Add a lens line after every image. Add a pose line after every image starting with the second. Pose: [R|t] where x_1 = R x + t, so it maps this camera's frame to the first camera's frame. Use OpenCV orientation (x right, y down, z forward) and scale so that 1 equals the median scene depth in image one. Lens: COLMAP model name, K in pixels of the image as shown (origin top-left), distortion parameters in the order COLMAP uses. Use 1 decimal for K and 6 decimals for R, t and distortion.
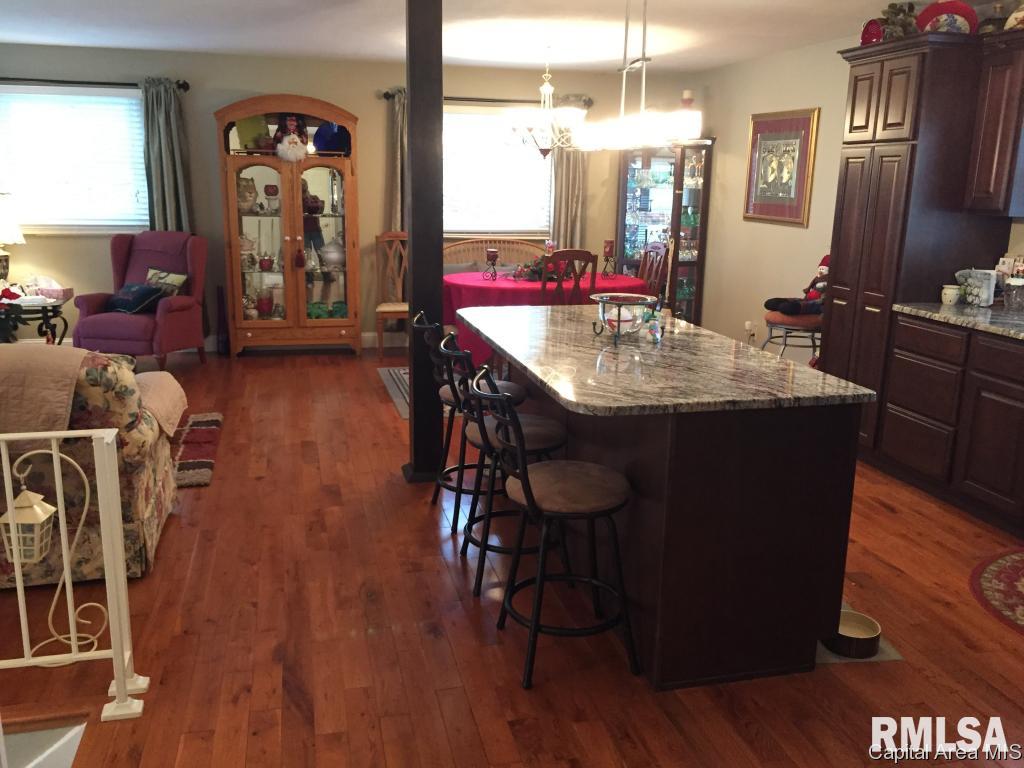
lens RADIAL K [[873.8, 0, 507.6], [0, 873.8, 384.1], [0, 0, 1]] dist [0.067814, -0.068910]
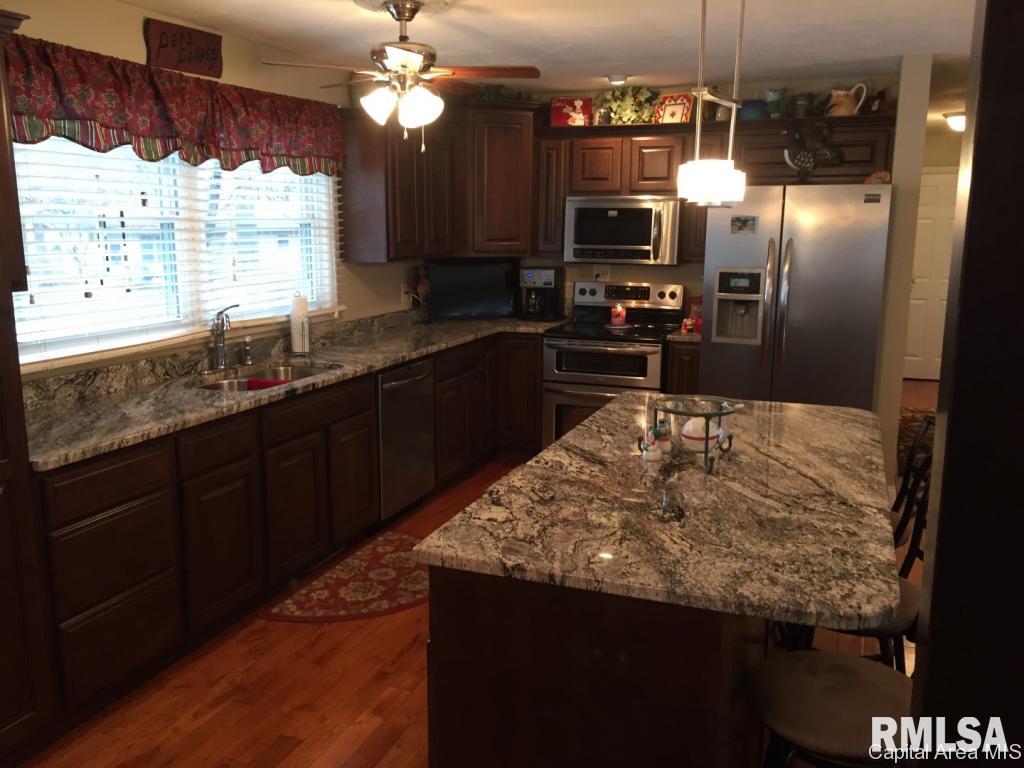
lens RADIAL K [[873.8, 0, 512.6], [0, 873.8, 383.9], [0, 0, 1]] dist [0.067814, -0.068910]
pose [[-0.816512, -0.119142, 0.564902, -0.078254], [0.122653, 0.920340, 0.371390, -0.202011], [-0.564150, 0.372532, -0.736855, 0.806317]]
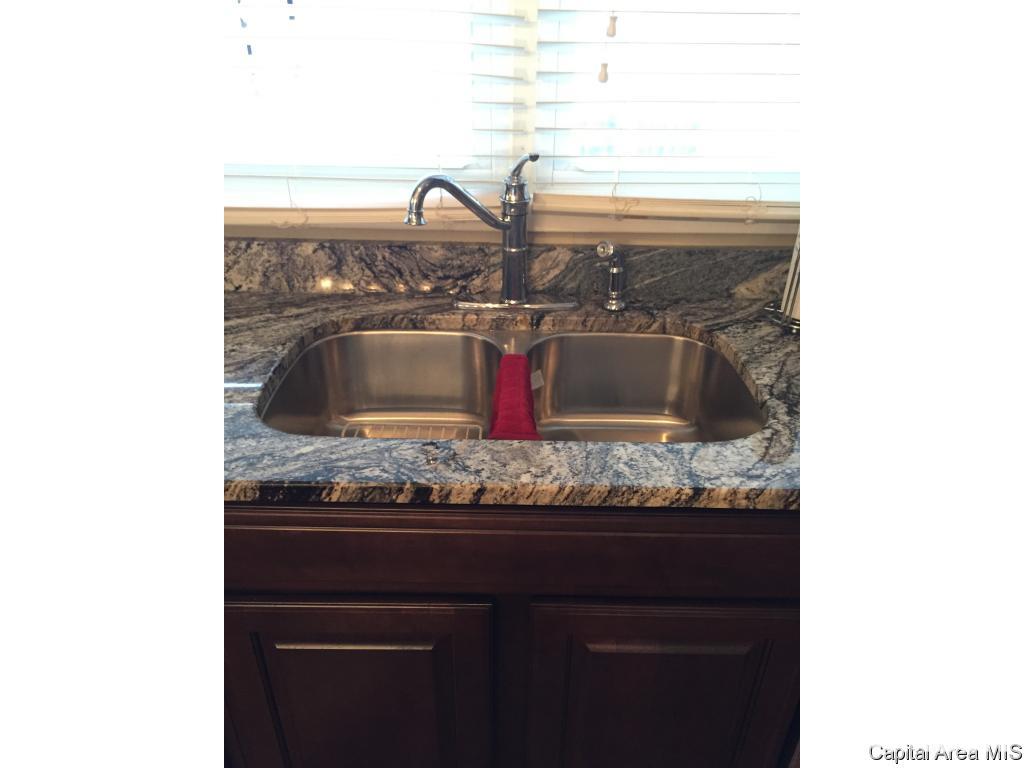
lens RADIAL K [[657.6, 0, 514.6], [0, 657.6, 380.2], [0, 0, 1]] dist [0.057856, -0.000355]
pose [[0.249007, -0.477768, 0.842457, 0.246574], [0.216001, 0.875342, 0.432574, -0.078172], [-0.944108, 0.074257, 0.321165, 0.416917]]
